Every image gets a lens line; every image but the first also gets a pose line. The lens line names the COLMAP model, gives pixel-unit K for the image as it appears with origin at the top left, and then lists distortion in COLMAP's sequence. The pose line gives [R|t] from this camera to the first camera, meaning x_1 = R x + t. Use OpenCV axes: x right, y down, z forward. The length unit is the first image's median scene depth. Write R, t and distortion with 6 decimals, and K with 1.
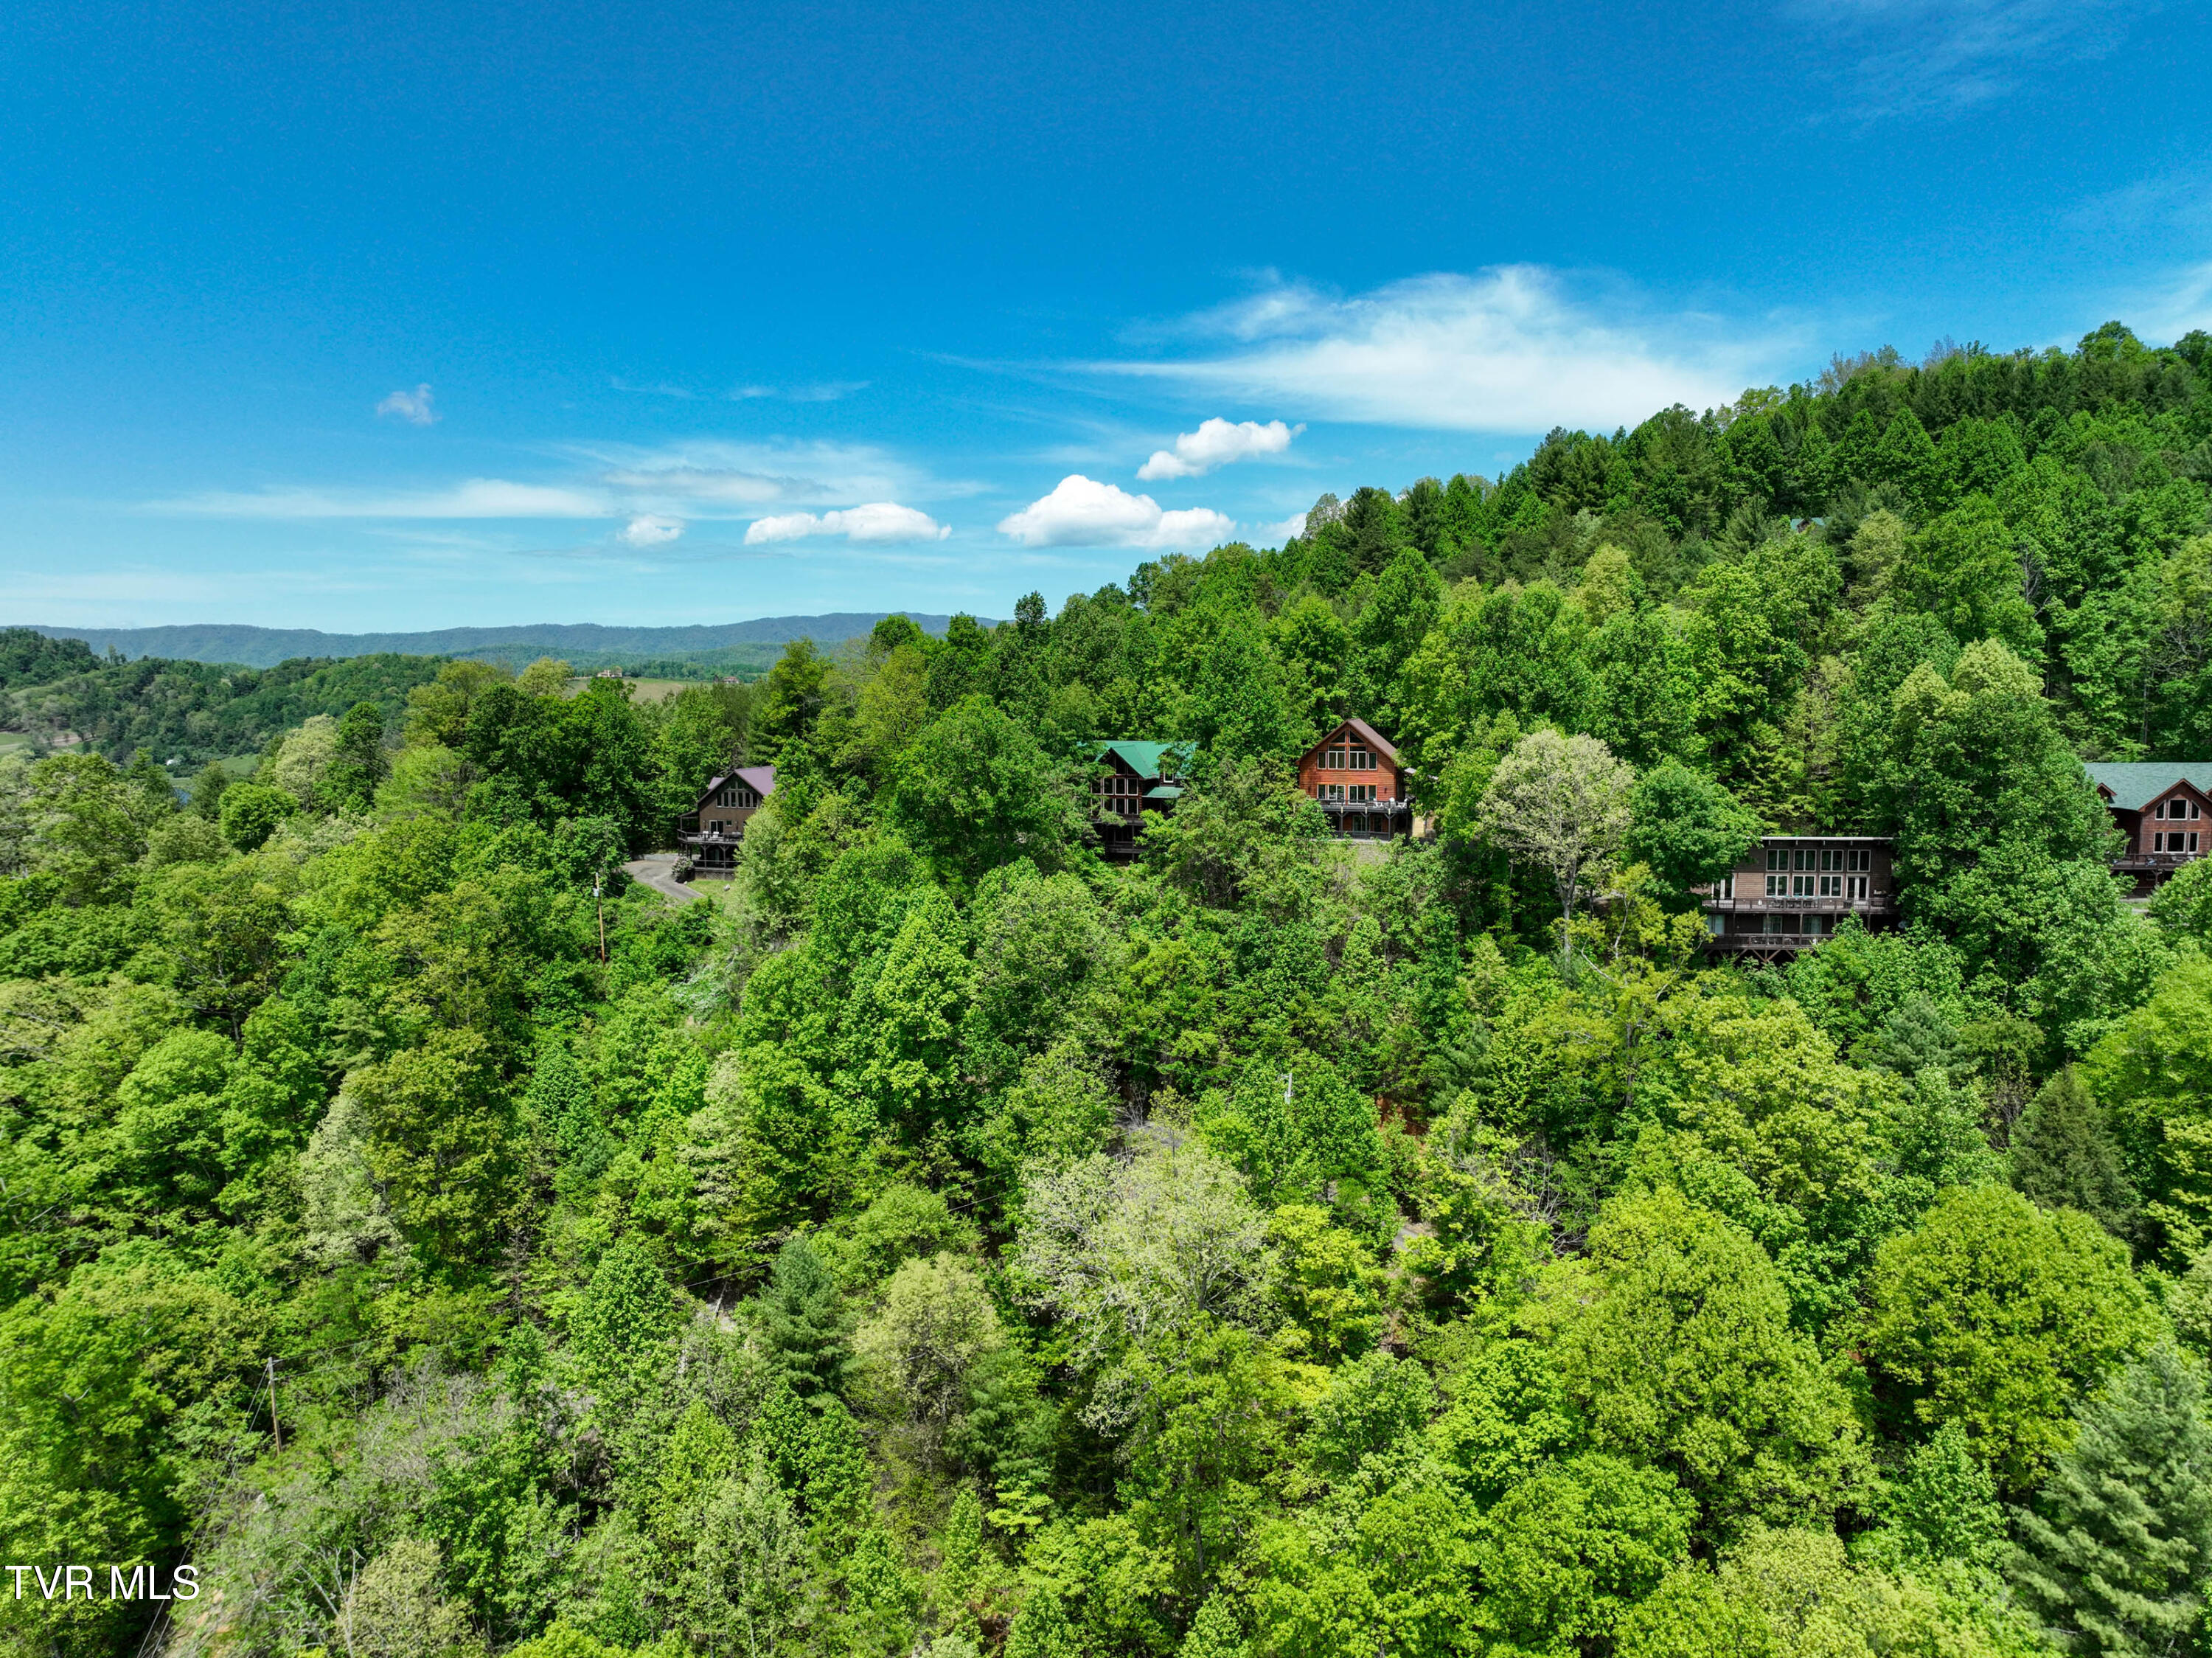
lens RADIAL K [[1573.7, 0, 1106.0], [0, 1573.7, 829.0], [0, 0, 1]] dist [-0.001178, -0.000964]
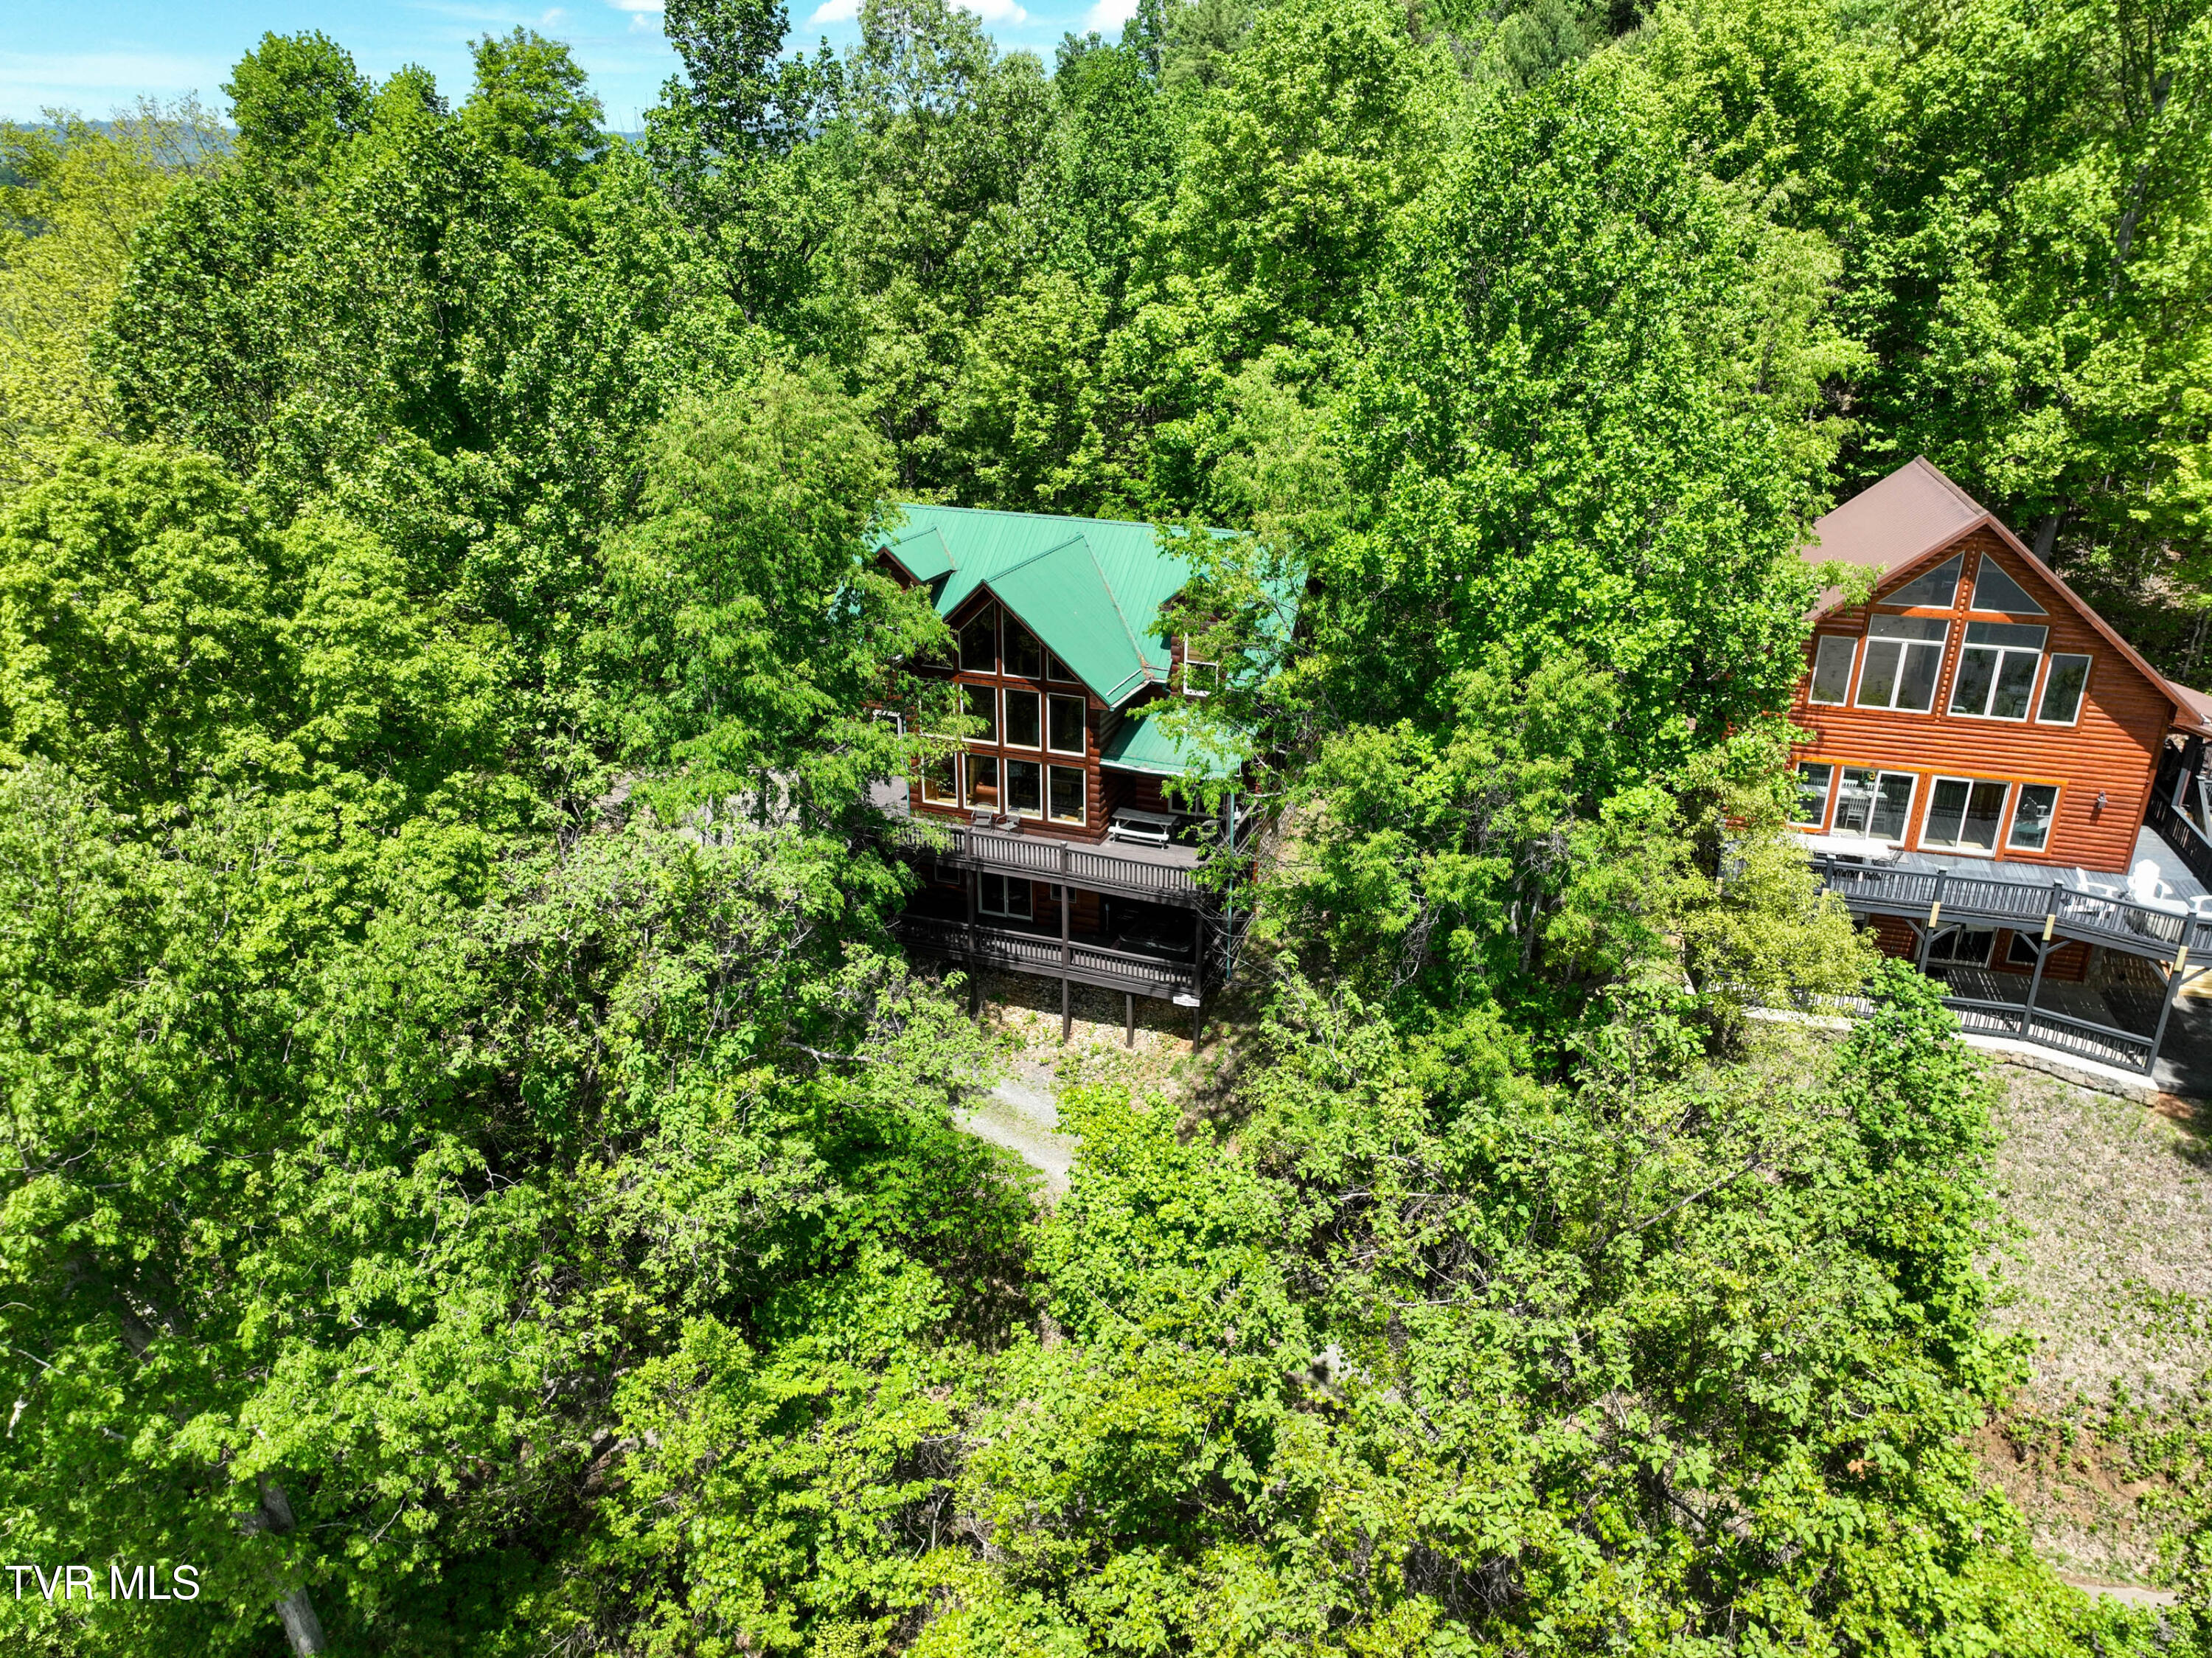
lens RADIAL K [[1587.7, 0, 1106.0], [0, 1587.7, 829.0], [0, 0, 1]] dist [-0.000979, 0.001609]
pose [[0.999940, 0.008087, -0.007335, 0.025972], [-0.005707, 0.959902, 0.280278, -0.087919], [0.009308, -0.280219, 0.959891, 0.750829]]
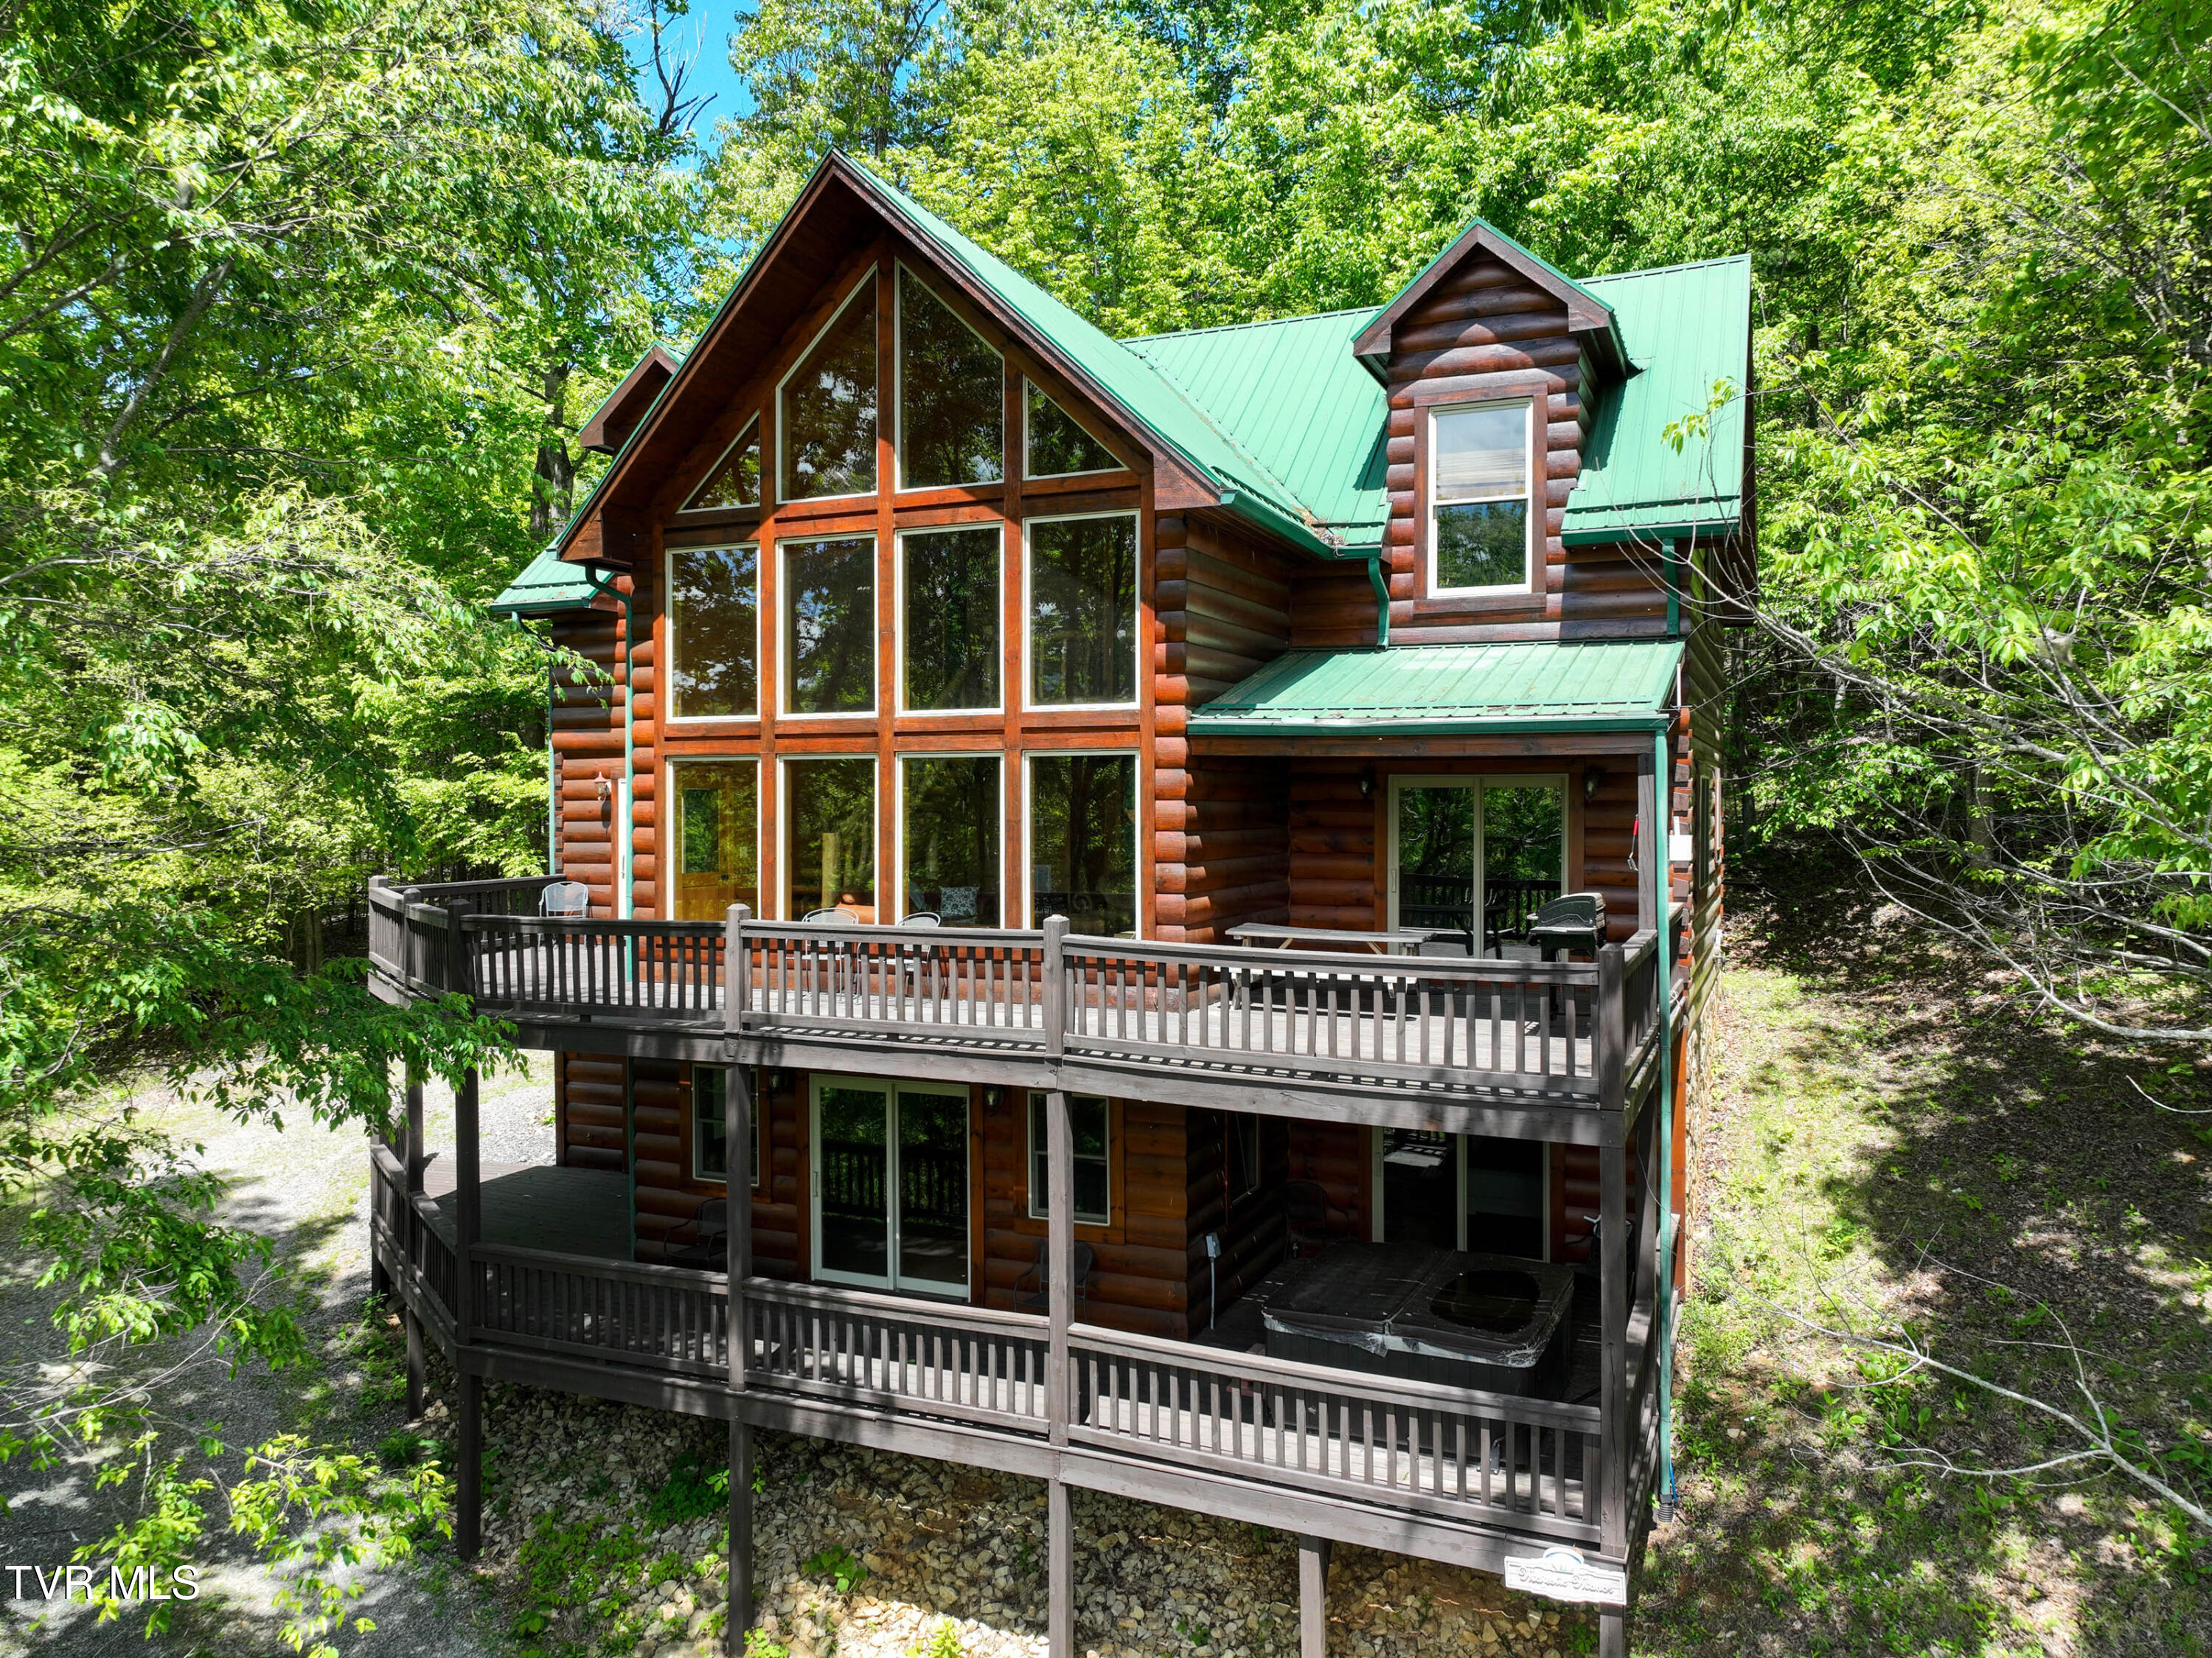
lens RADIAL K [[1580.2, 0, 1106.0], [0, 1580.2, 829.0], [0, 0, 1]] dist [-0.020069, 0.041020]
pose [[0.998843, 0.004475, -0.047877, 0.022409], [-0.008727, 0.995996, -0.088973, -0.008063], [0.047287, 0.089288, 0.994883, 0.936022]]
